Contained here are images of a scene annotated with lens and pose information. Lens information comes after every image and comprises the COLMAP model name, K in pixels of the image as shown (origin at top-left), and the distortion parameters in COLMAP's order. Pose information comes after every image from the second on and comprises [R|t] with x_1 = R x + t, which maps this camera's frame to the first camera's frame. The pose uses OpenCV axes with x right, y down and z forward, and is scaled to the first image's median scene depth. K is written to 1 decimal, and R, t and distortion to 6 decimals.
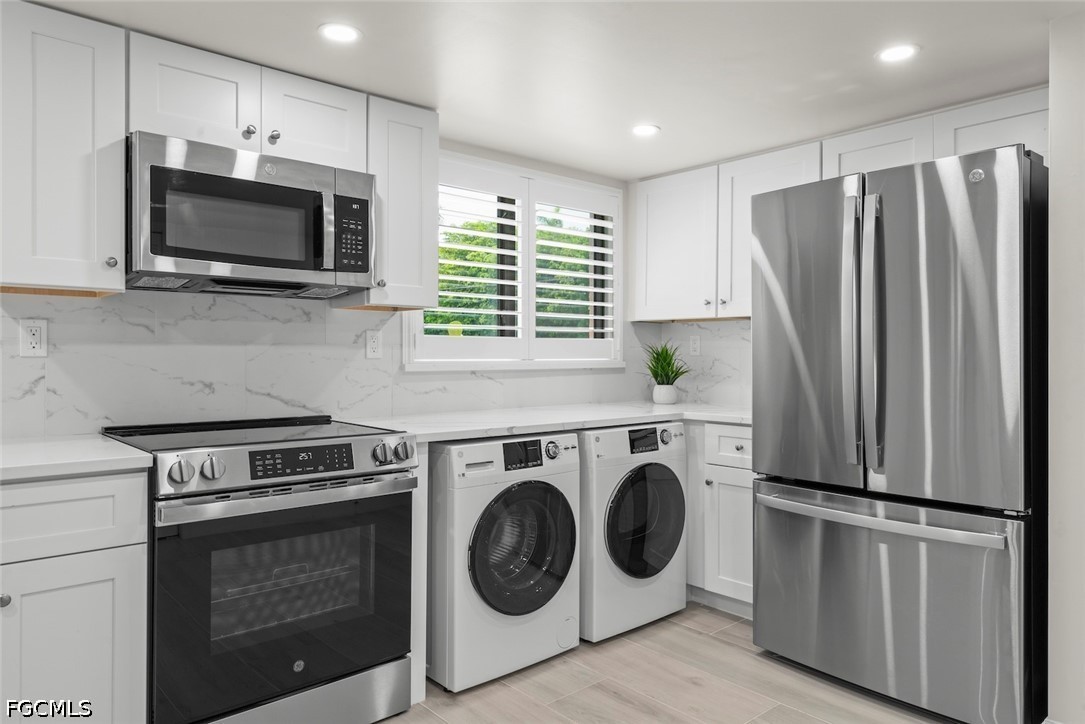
lens RADIAL K [[720.8, 0, 542.5], [0, 720.8, 354.7], [0, 0, 1]] dist [0.002441, 0.001696]
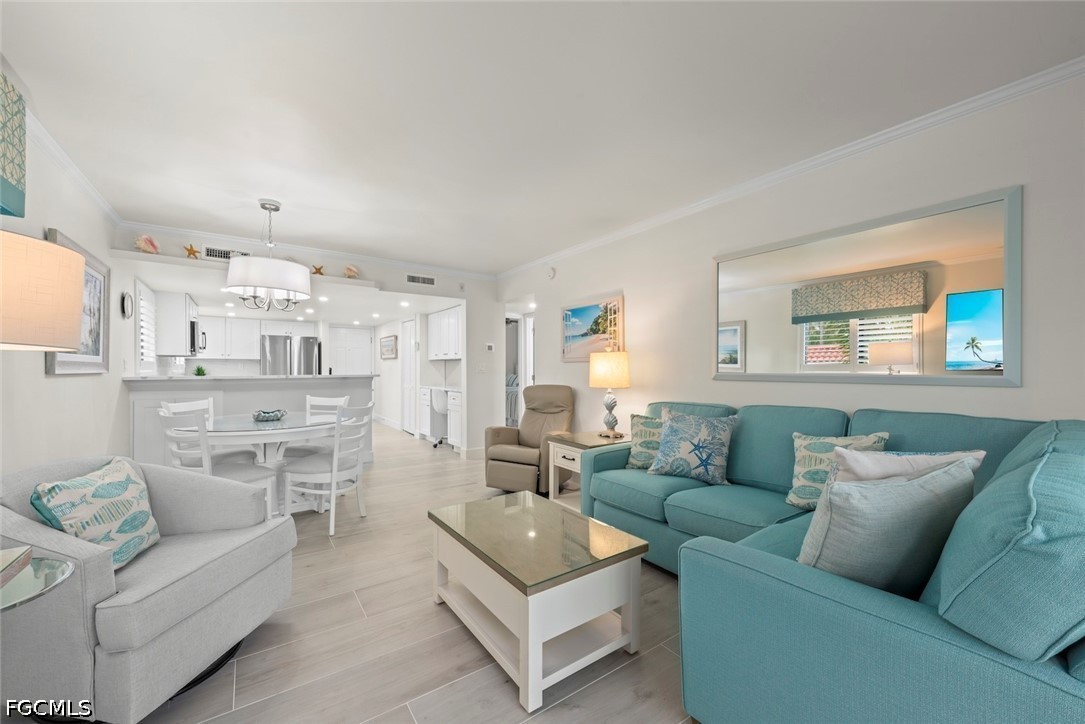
lens RADIAL K [[415.8, 0, 538.6], [0, 415.8, 367.9], [0, 0, 1]] dist [0.000882, 0.000069]
pose [[0.113718, -0.002936, 0.993509, -2.188214], [0.000973, 0.999995, 0.002843, -0.012235], [-0.993513, 0.000644, 0.113720, -1.092190]]
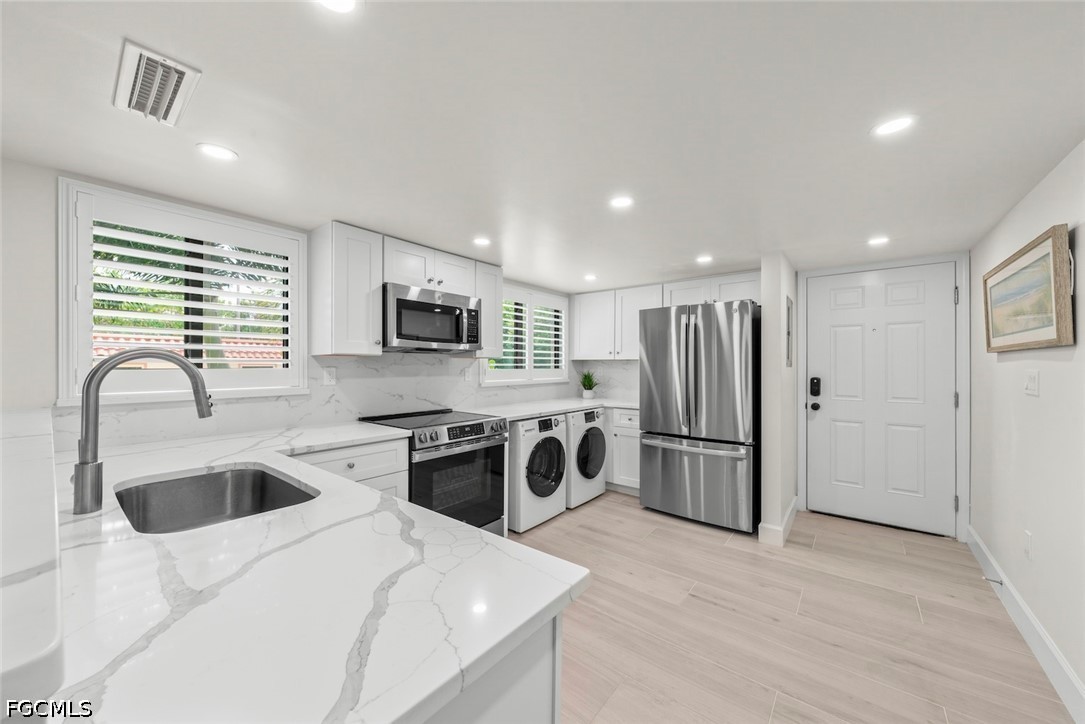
lens RADIAL K [[393.4, 0, 542.2], [0, 393.4, 363.8], [0, 0, 1]] dist [-0.002206, -0.000166]
pose [[0.985436, 0.000578, 0.170047, -0.229695], [0.000313, 0.999986, -0.005210, -0.041943], [-0.170047, 0.005187, 0.985422, -0.185714]]
